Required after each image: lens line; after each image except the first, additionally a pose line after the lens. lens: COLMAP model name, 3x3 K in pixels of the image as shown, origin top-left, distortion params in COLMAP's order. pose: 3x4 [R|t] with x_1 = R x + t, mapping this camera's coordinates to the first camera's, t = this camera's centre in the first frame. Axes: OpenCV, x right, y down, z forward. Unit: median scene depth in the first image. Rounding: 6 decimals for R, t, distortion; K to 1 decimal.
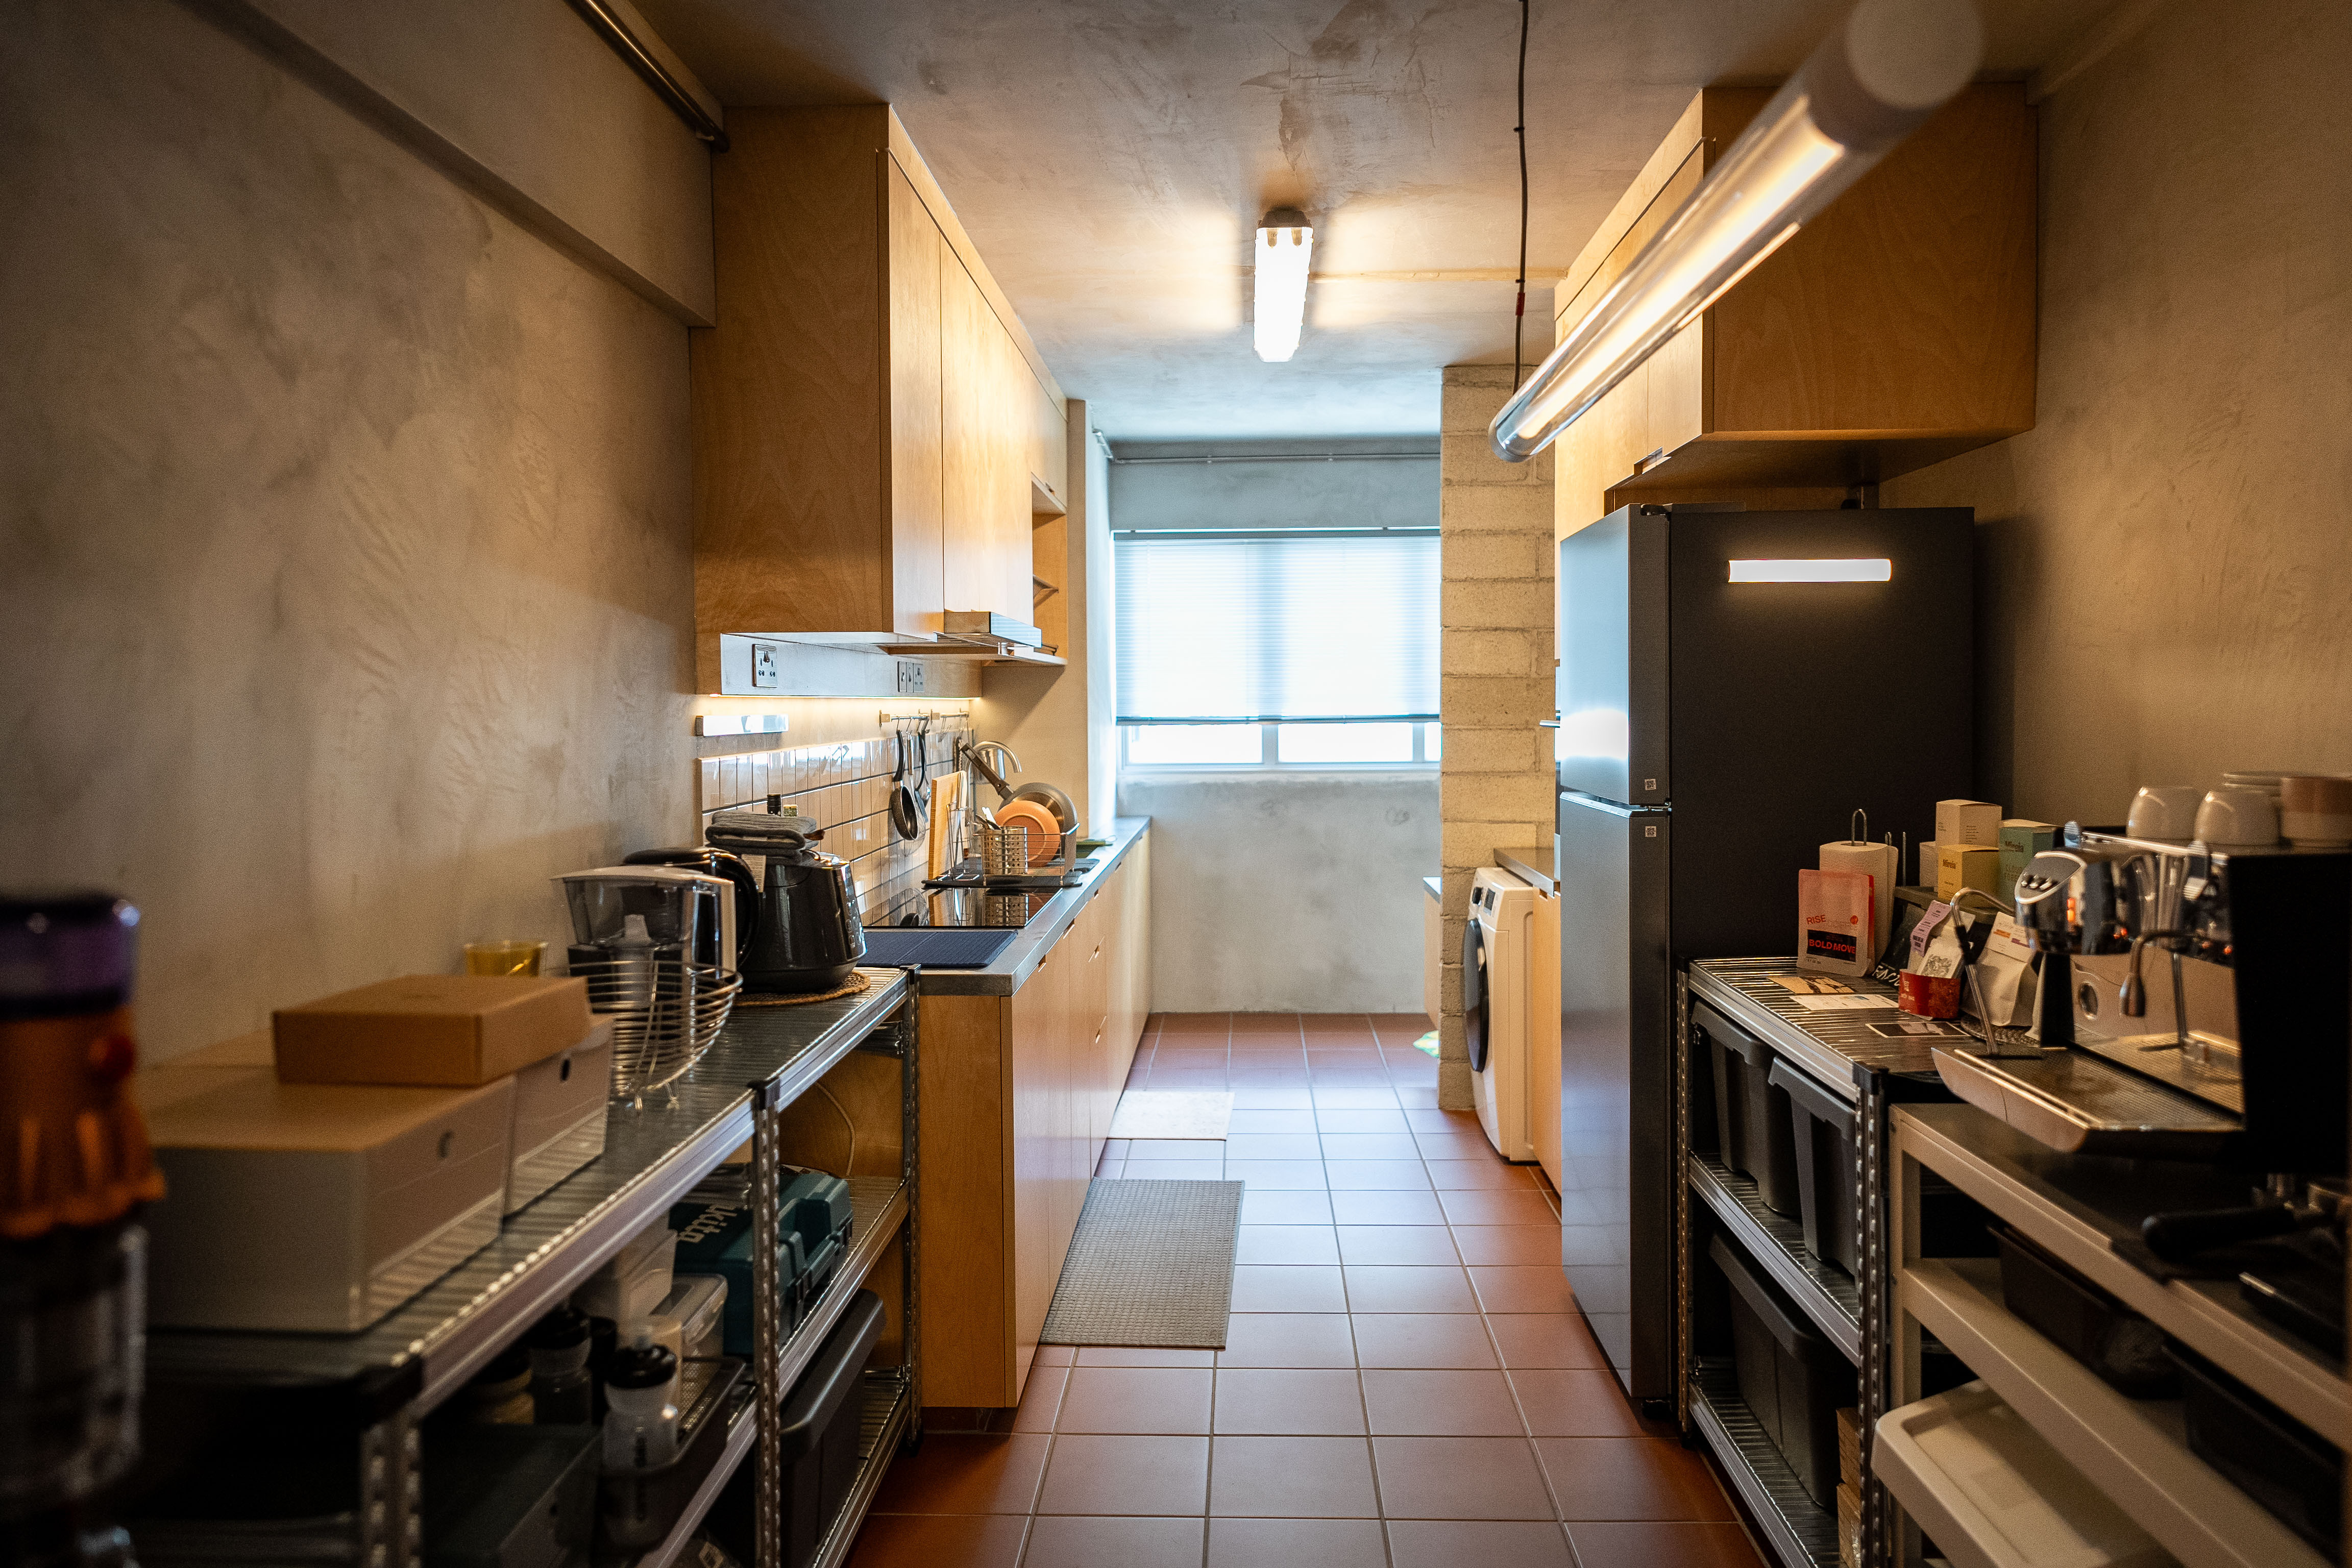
lens RADIAL K [[1613.6, 0, 1168.7], [0, 1613.6, 800.2], [0, 0, 1]] dist [0.004514, 0.001577]
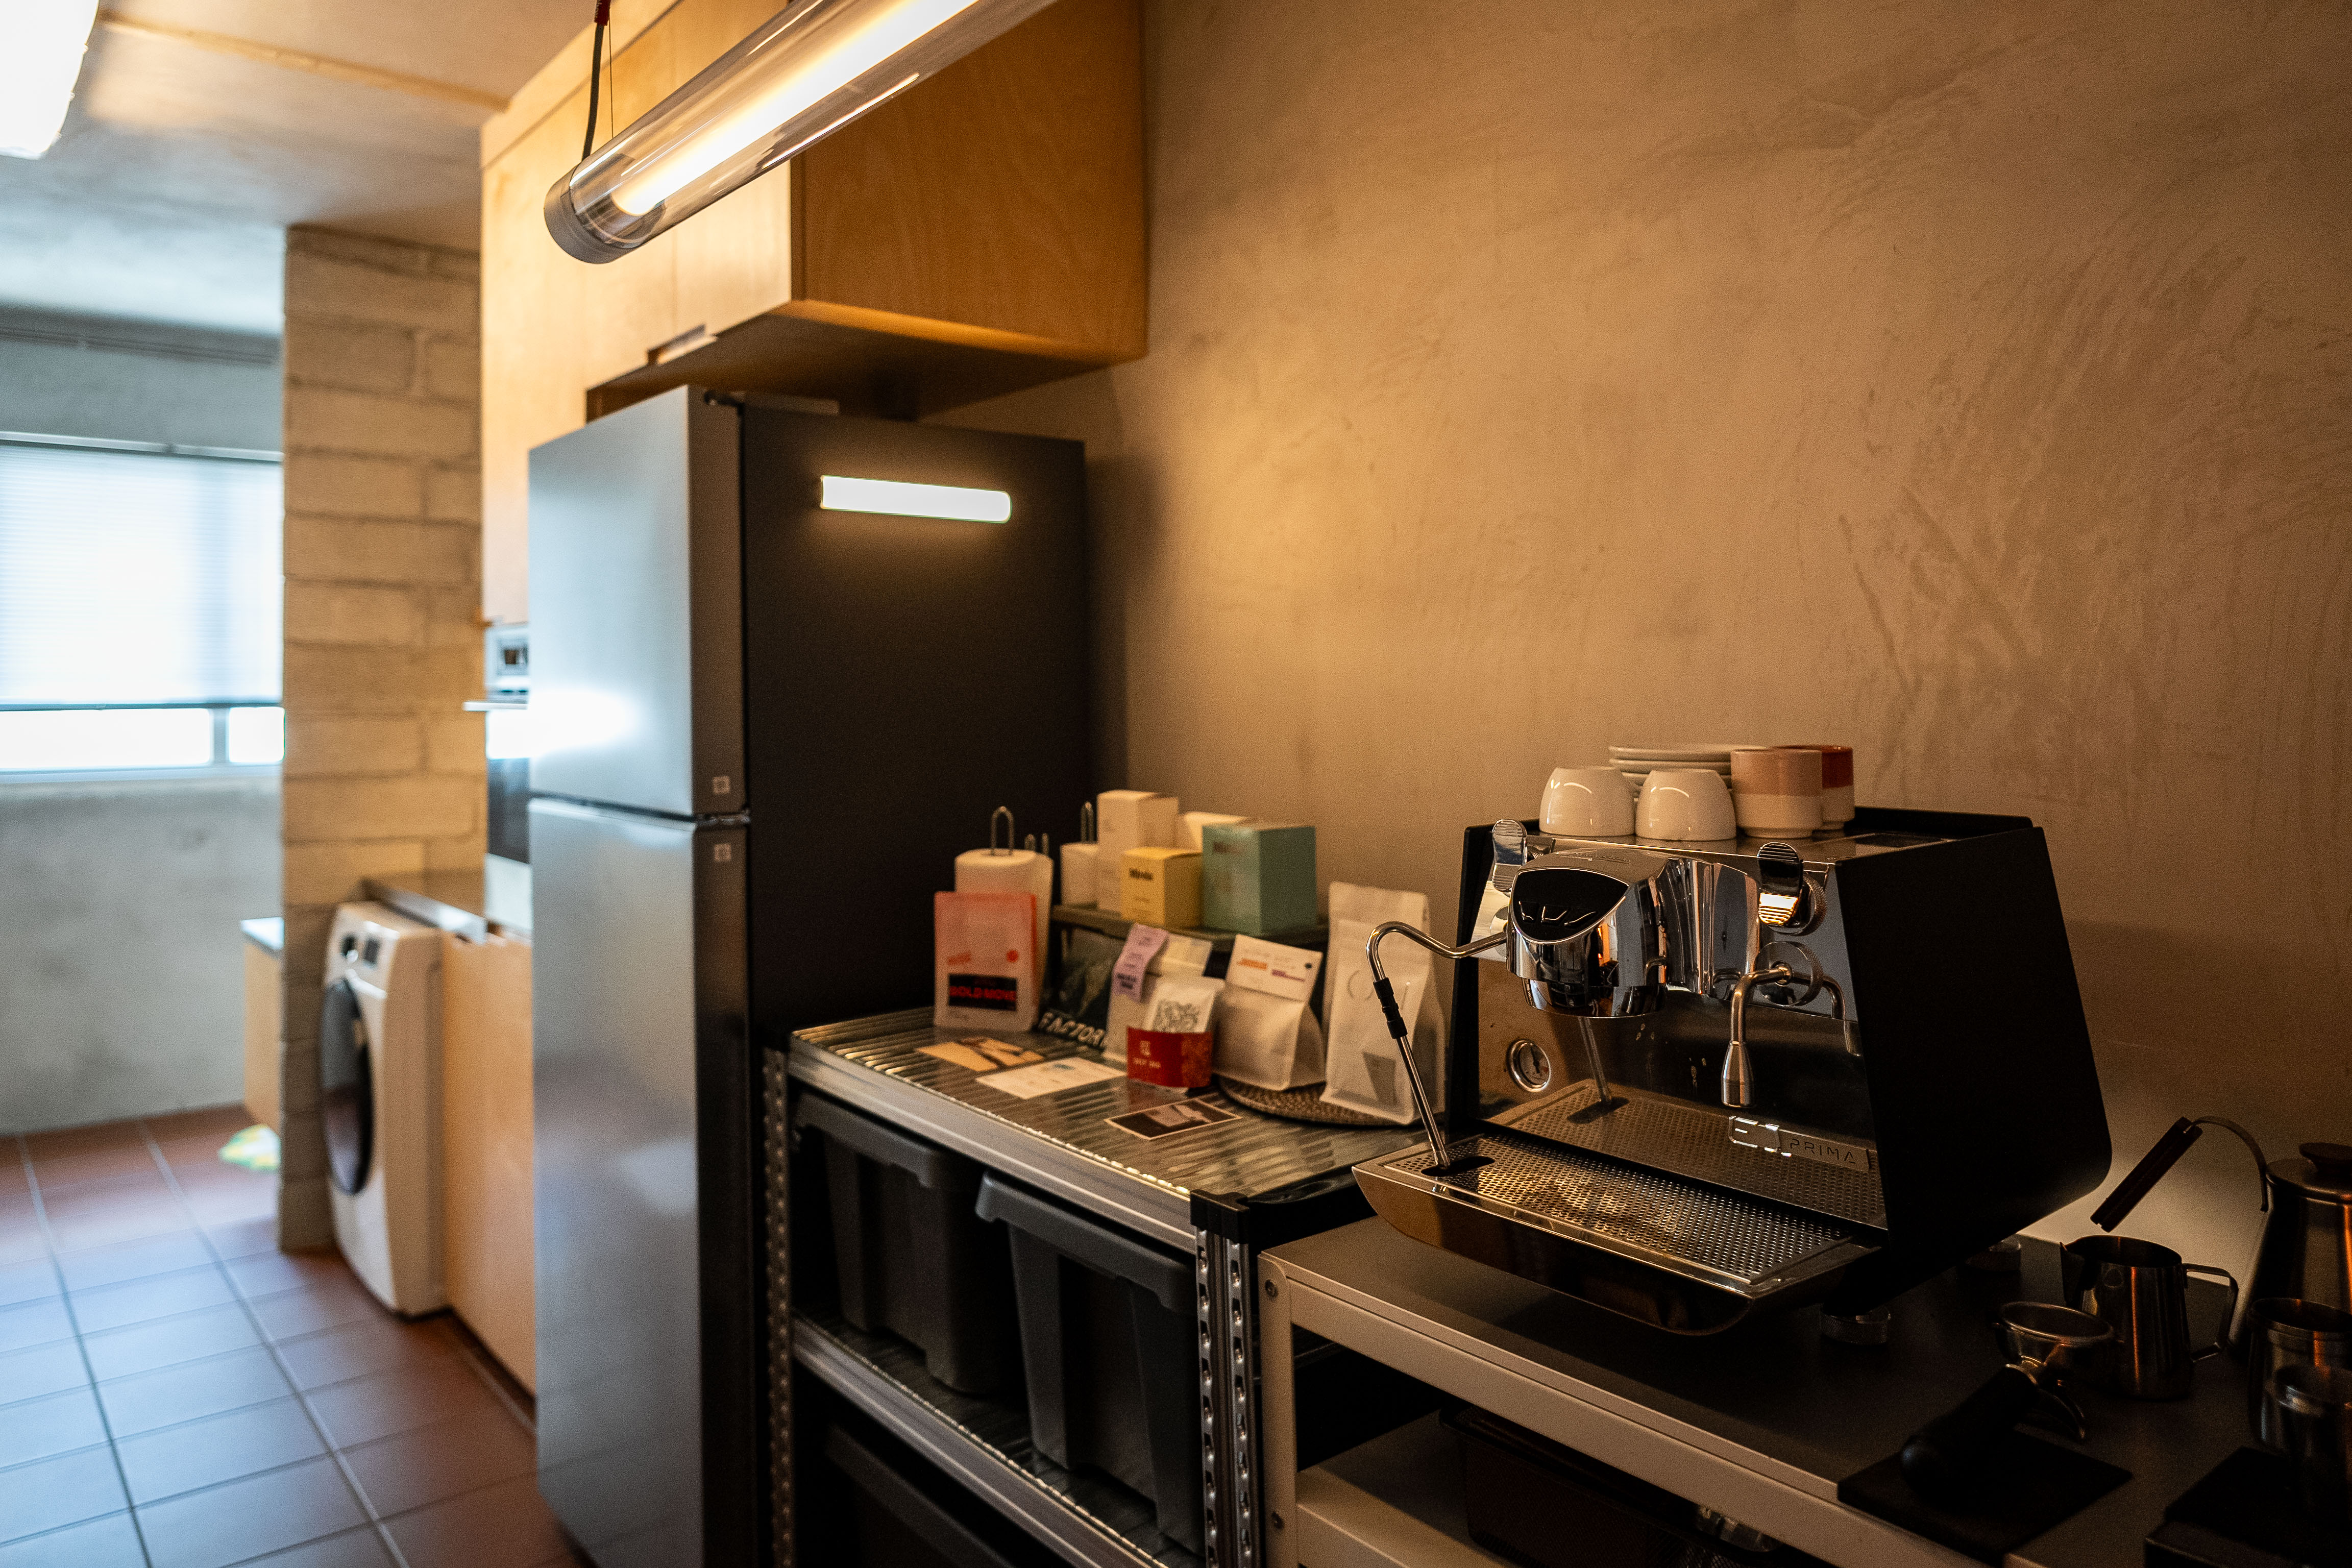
lens RADIAL K [[1590.5, 0, 1169.0], [0, 1590.5, 669.7], [0, 0, 1]] dist [0.000353, 0.002094]
pose [[0.746651, 0.013571, 0.665078, -0.010460], [0.038136, 0.997274, -0.063164, -0.005538], [-0.664122, 0.072525, 0.744098, 0.219199]]
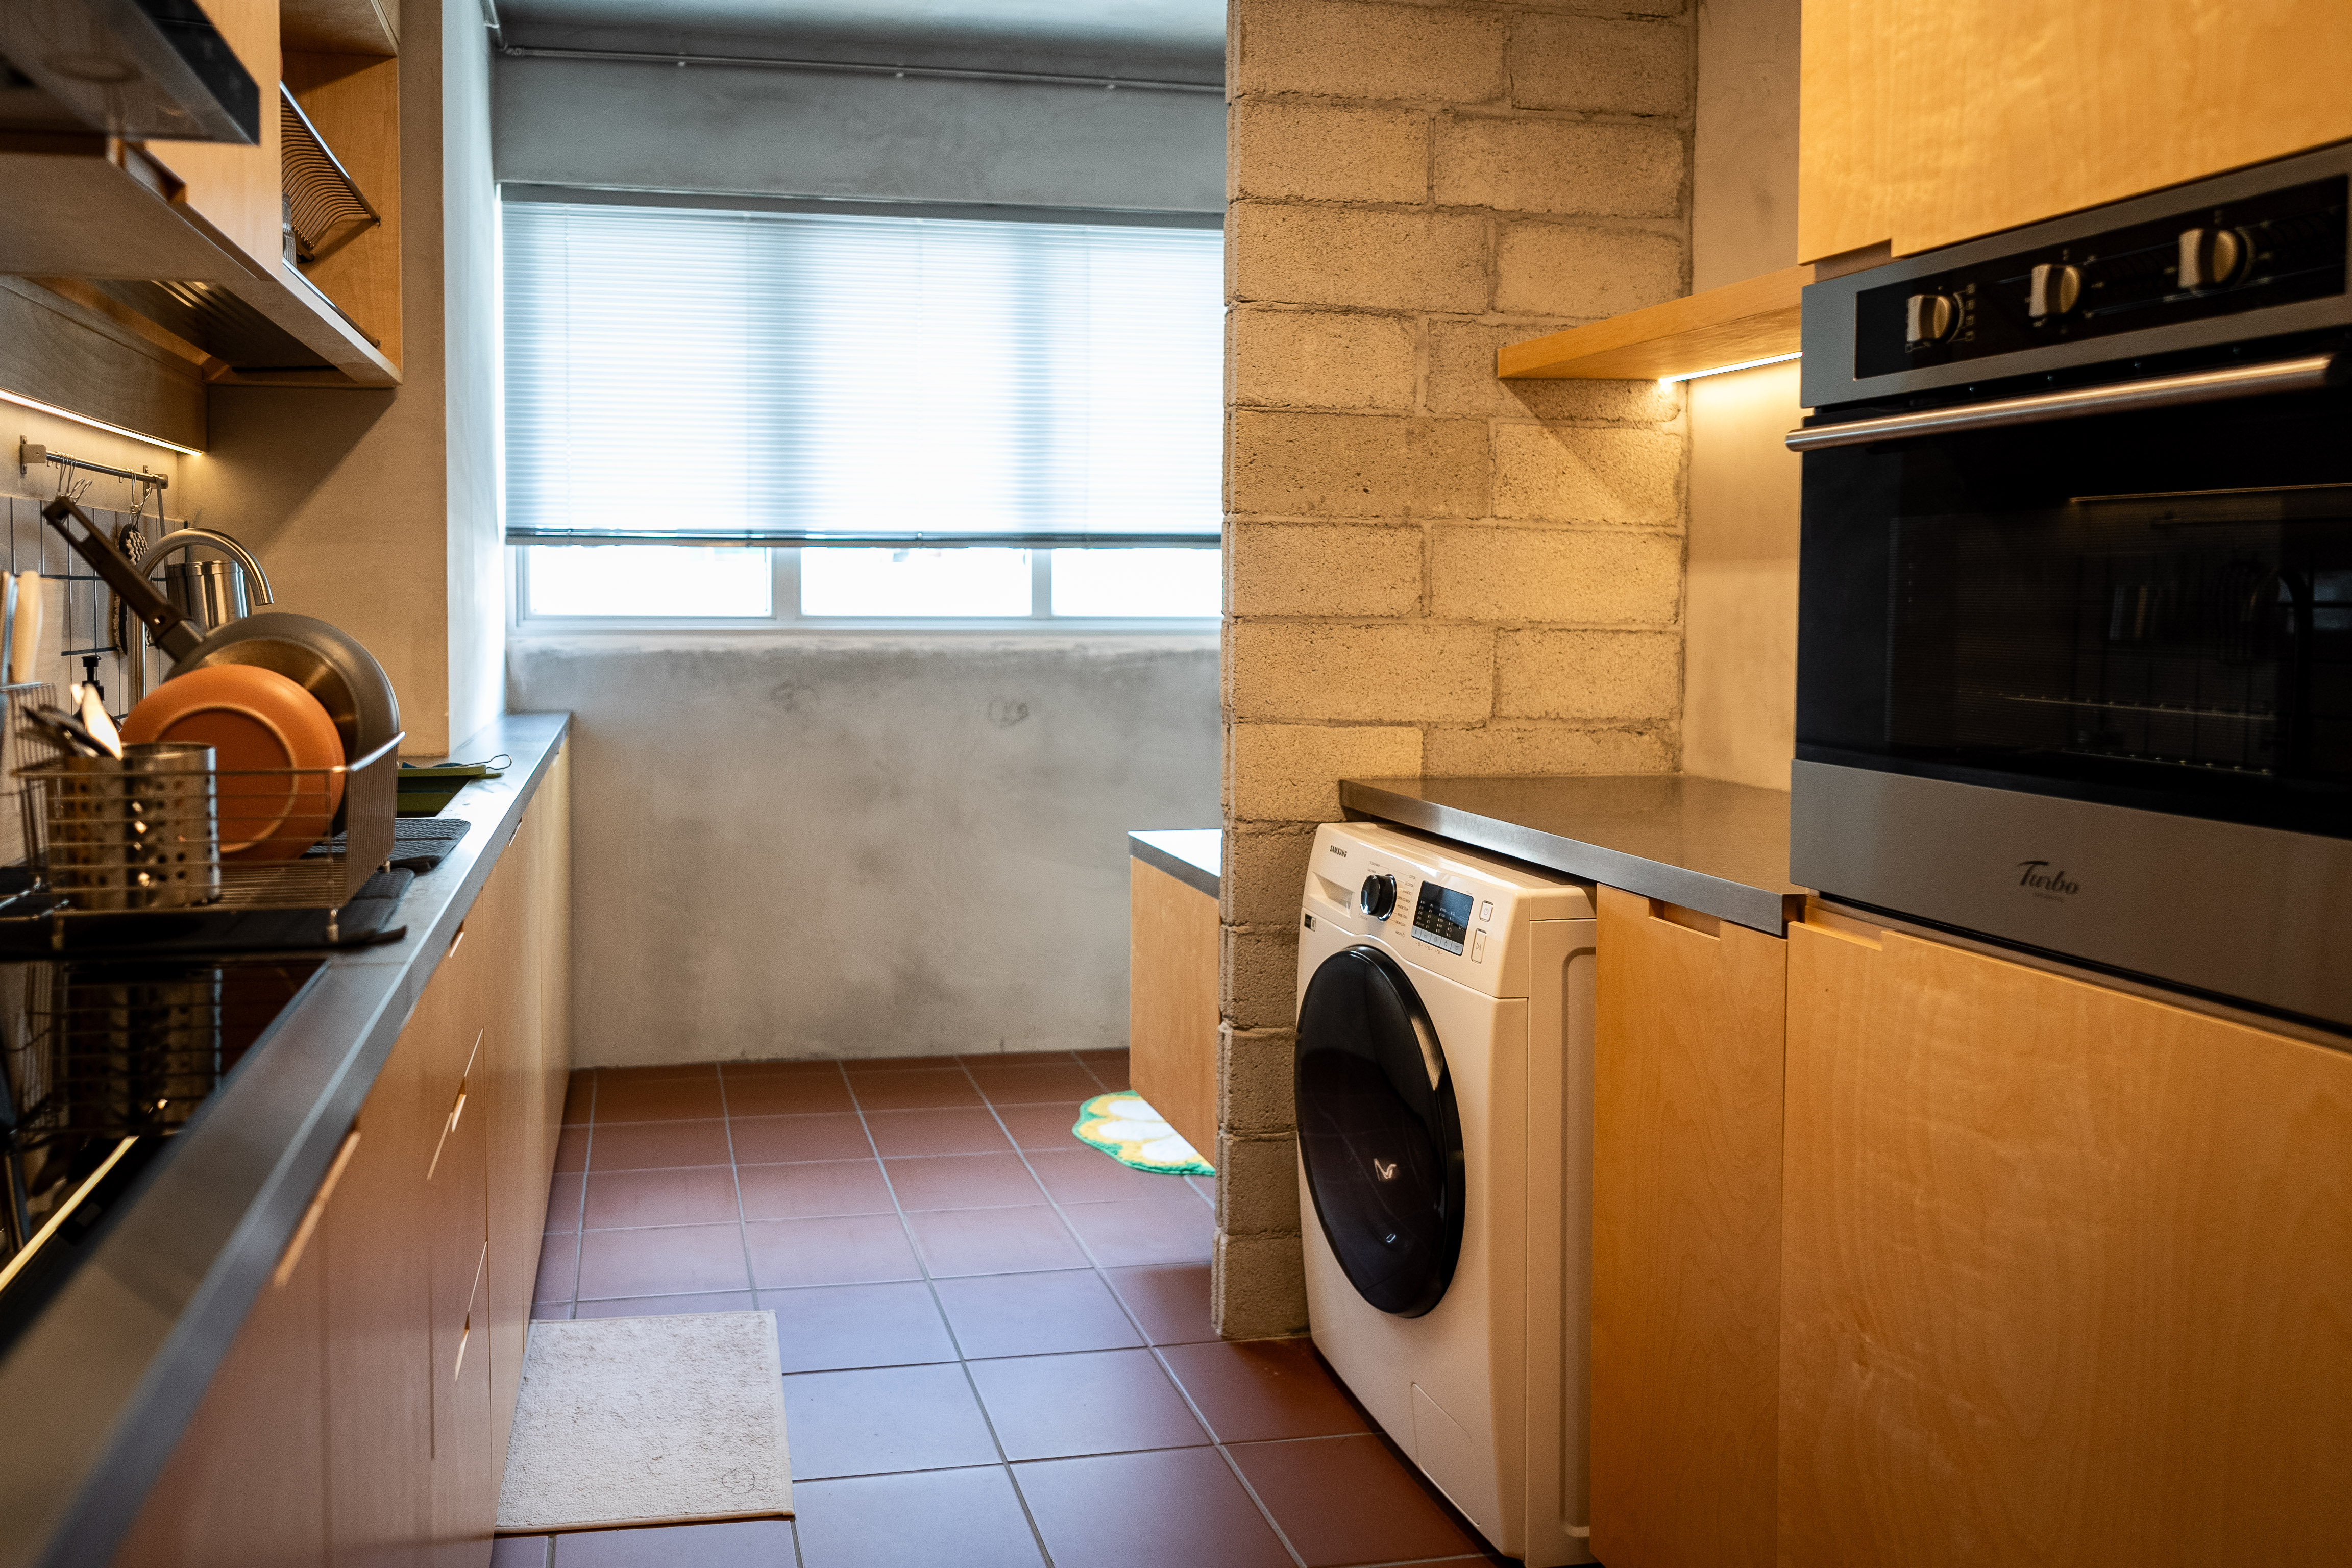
lens RADIAL K [[1641.9, 0, 896.0], [0, 1641.9, 688.6], [0, 0, 1]] dist [-0.020266, -0.000142]
pose [[0.978893, 0.001008, 0.204370, -0.023475], [-0.000231, 0.999993, -0.003826, 0.005798], [-0.204373, 0.003698, 0.978886, 0.606161]]
